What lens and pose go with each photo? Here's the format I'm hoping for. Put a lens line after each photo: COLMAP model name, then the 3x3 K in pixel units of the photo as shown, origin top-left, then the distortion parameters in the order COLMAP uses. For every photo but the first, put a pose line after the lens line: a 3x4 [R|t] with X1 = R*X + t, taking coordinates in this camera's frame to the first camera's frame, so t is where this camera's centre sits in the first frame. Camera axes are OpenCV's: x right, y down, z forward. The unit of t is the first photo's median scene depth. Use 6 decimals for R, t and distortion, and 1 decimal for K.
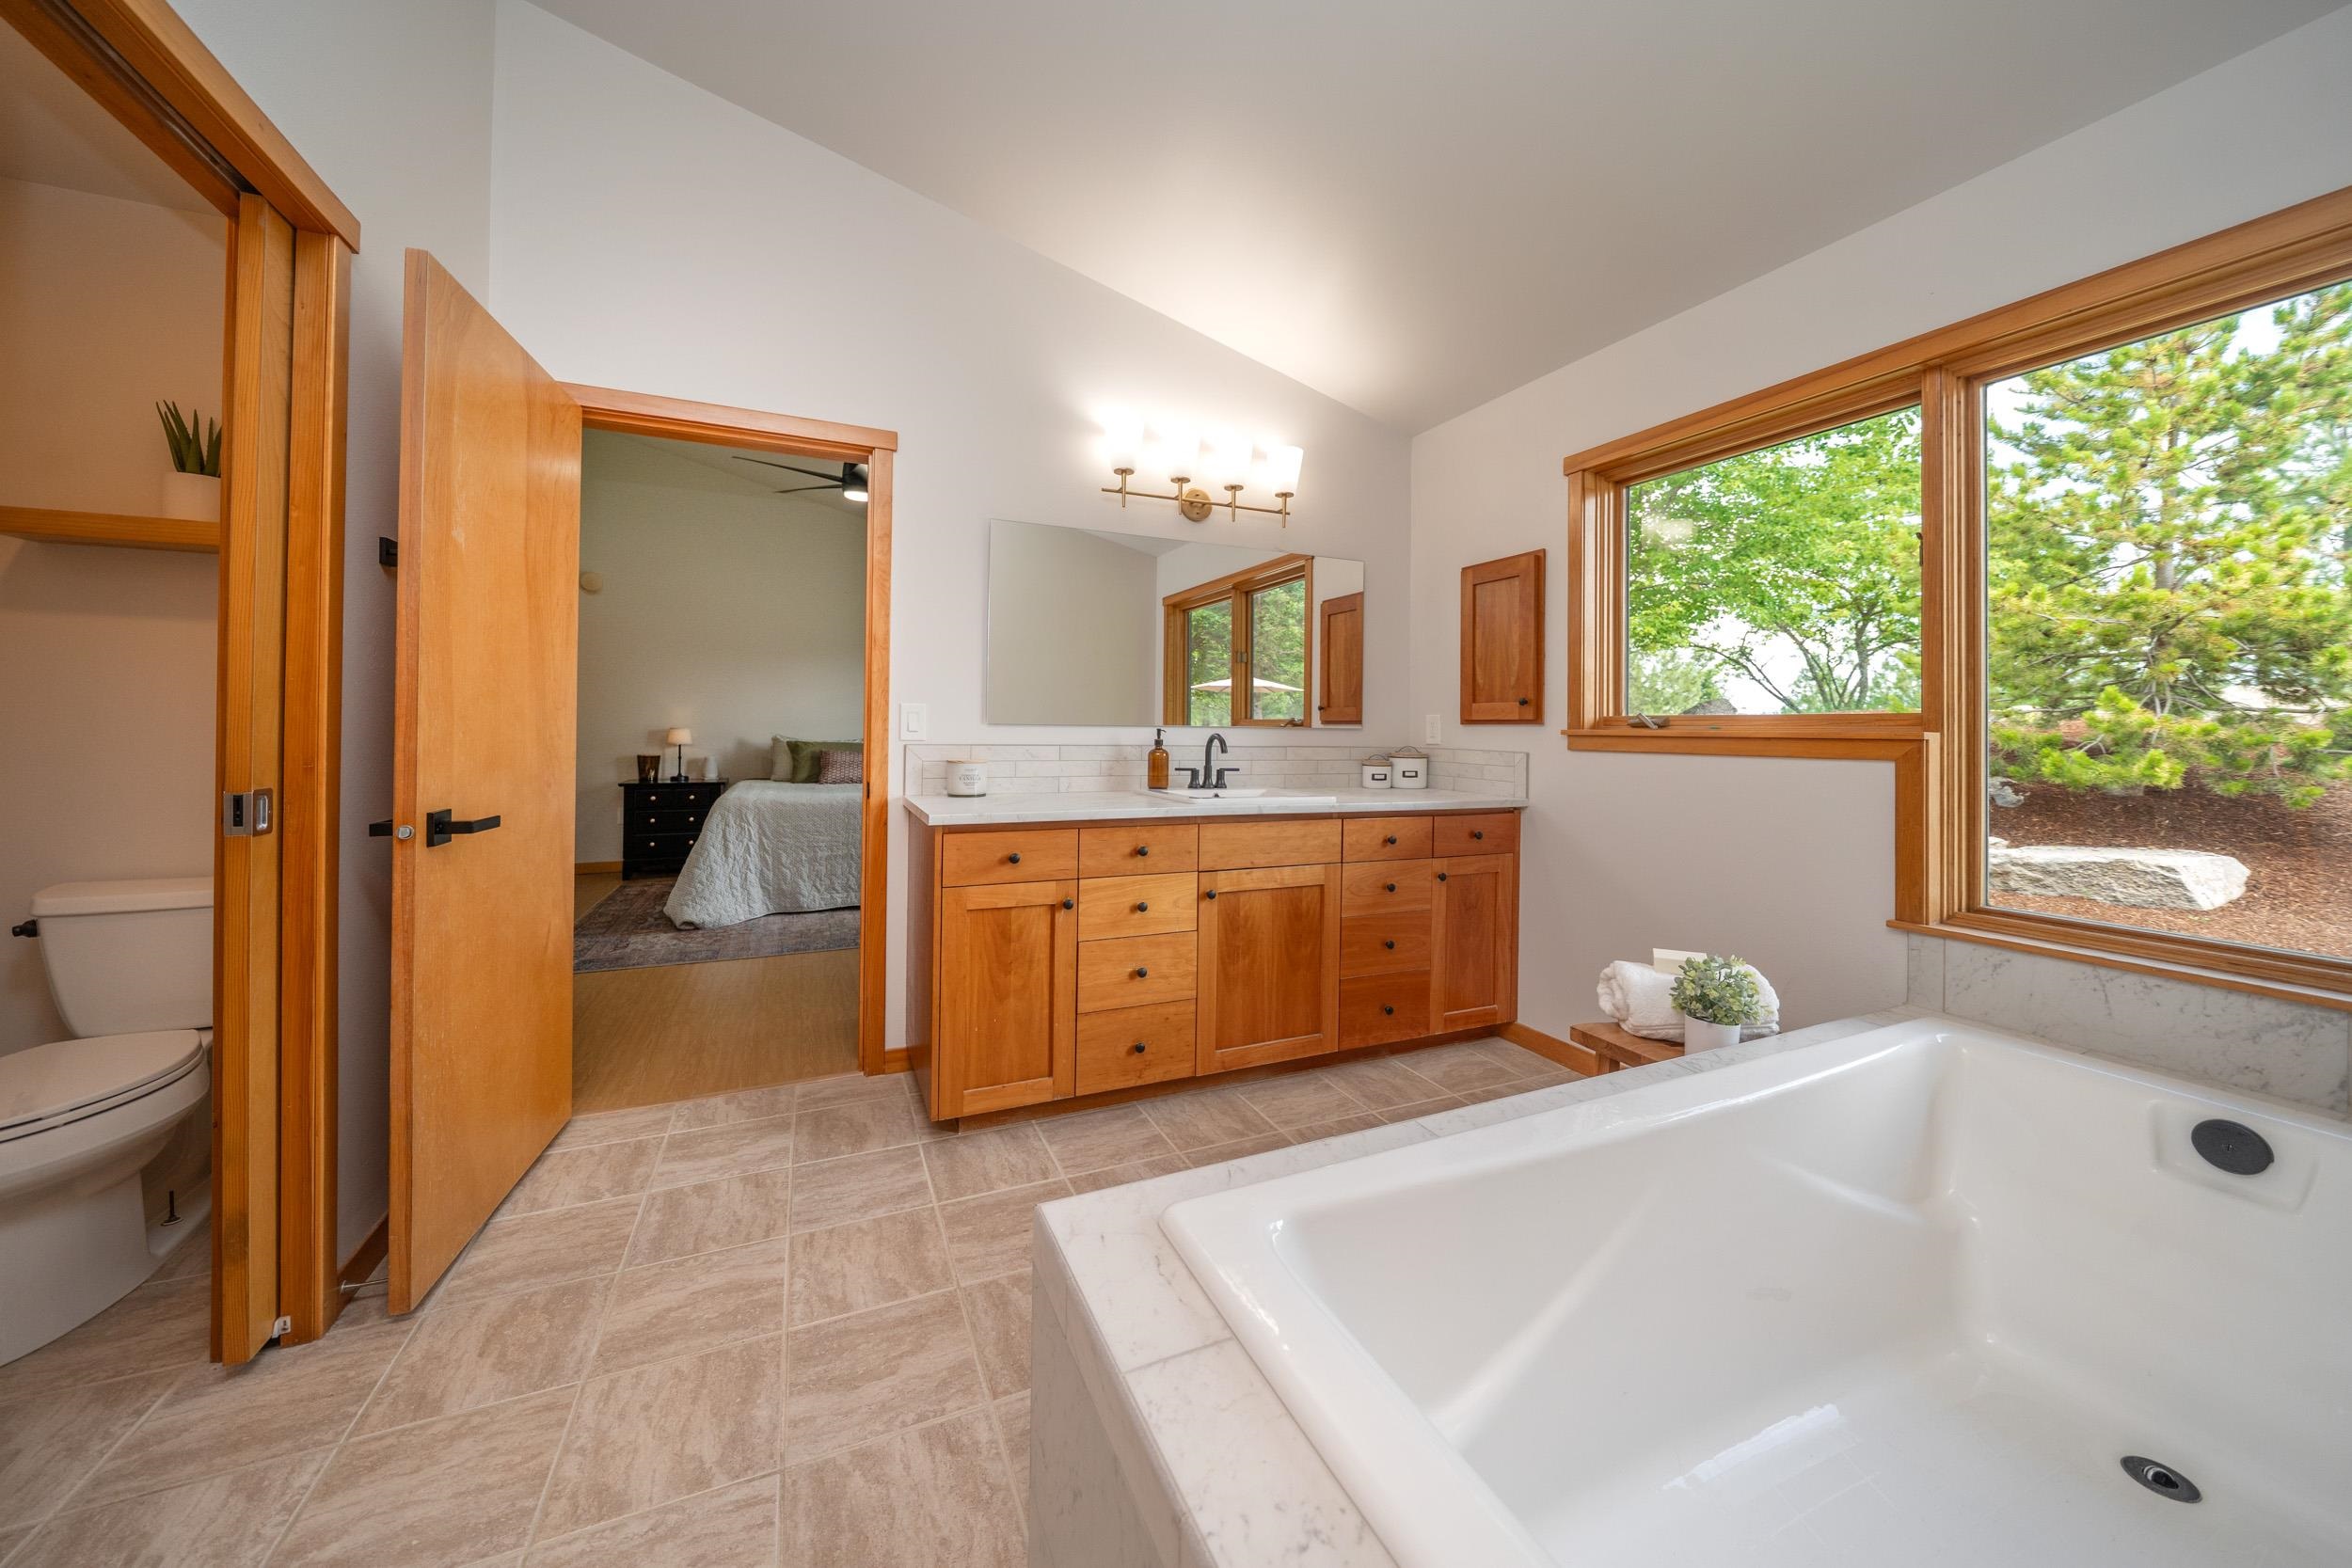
lens RADIAL K [[812.5, 0, 1158.2], [0, 812.5, 789.9], [0, 0, 1]] dist [-0.004961, 0.000052]
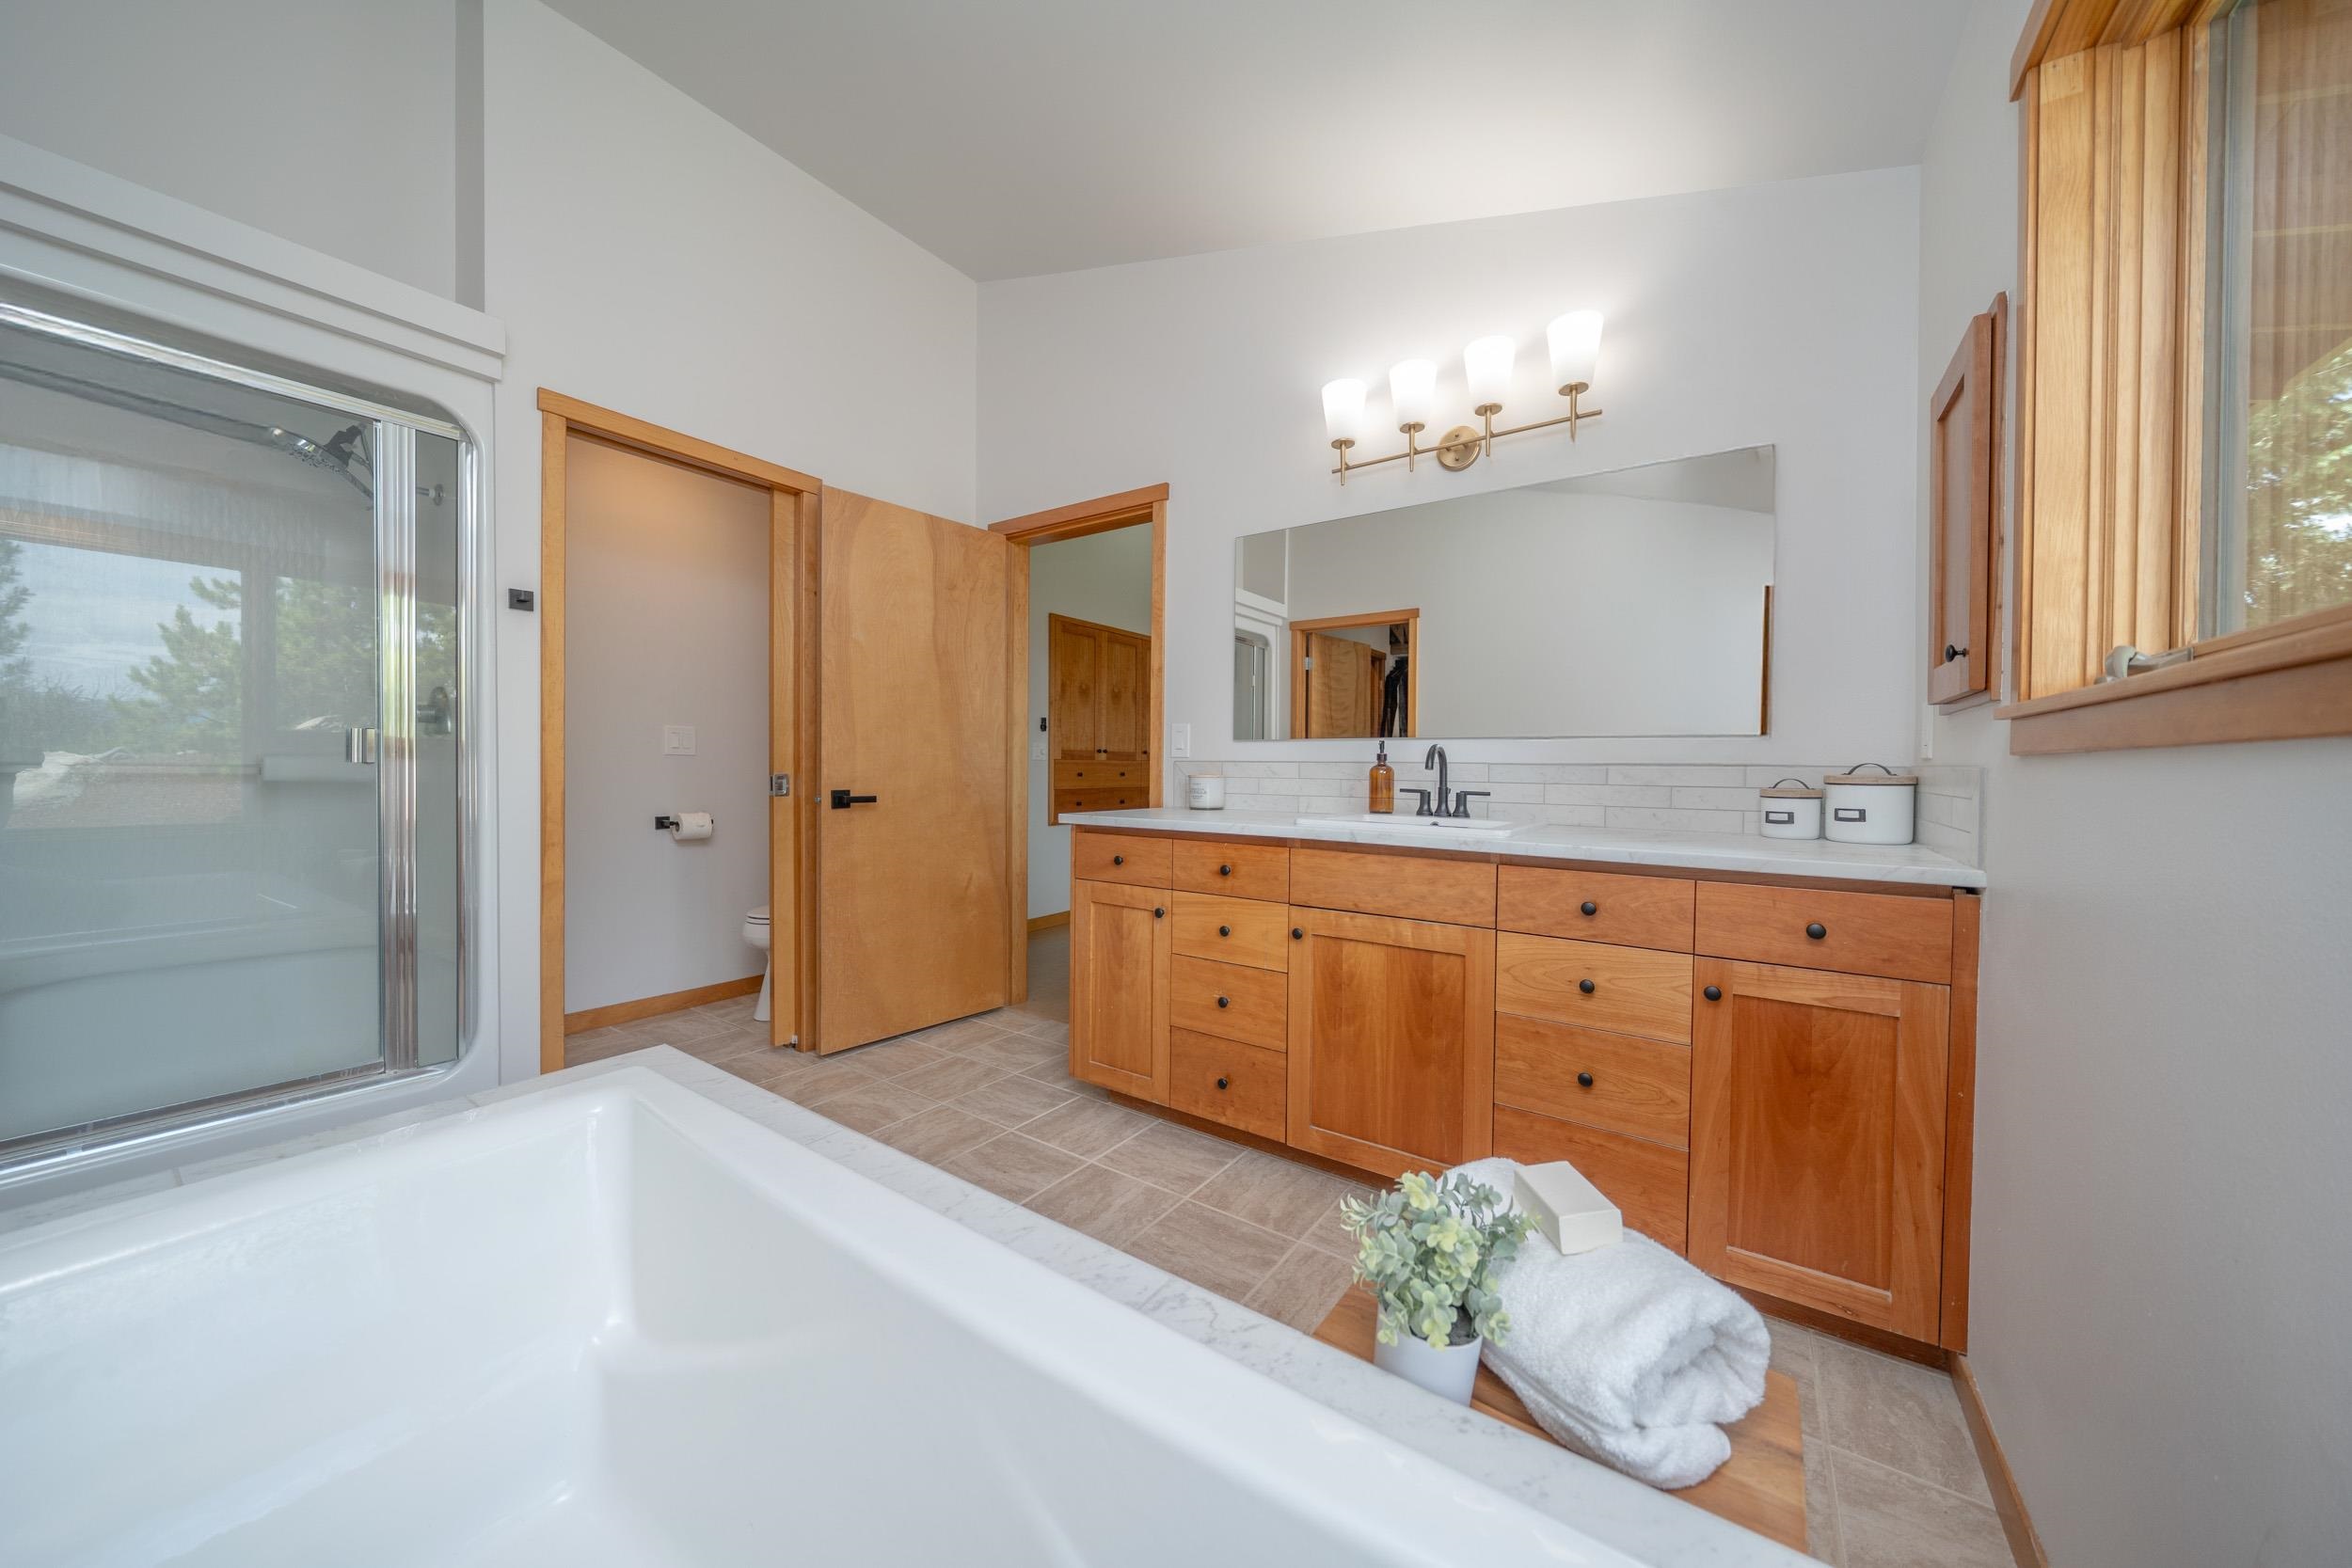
lens RADIAL K [[812.5, 0, 1188.0], [0, 812.5, 841.1], [0, 0, 1]] dist [-0.004961, 0.000052]
pose [[0.522039, 0.071404, -0.849927, 0.693373], [-0.068250, 0.996791, 0.041822, 0.006759], [0.850186, 0.036175, 0.525238, 0.453429]]
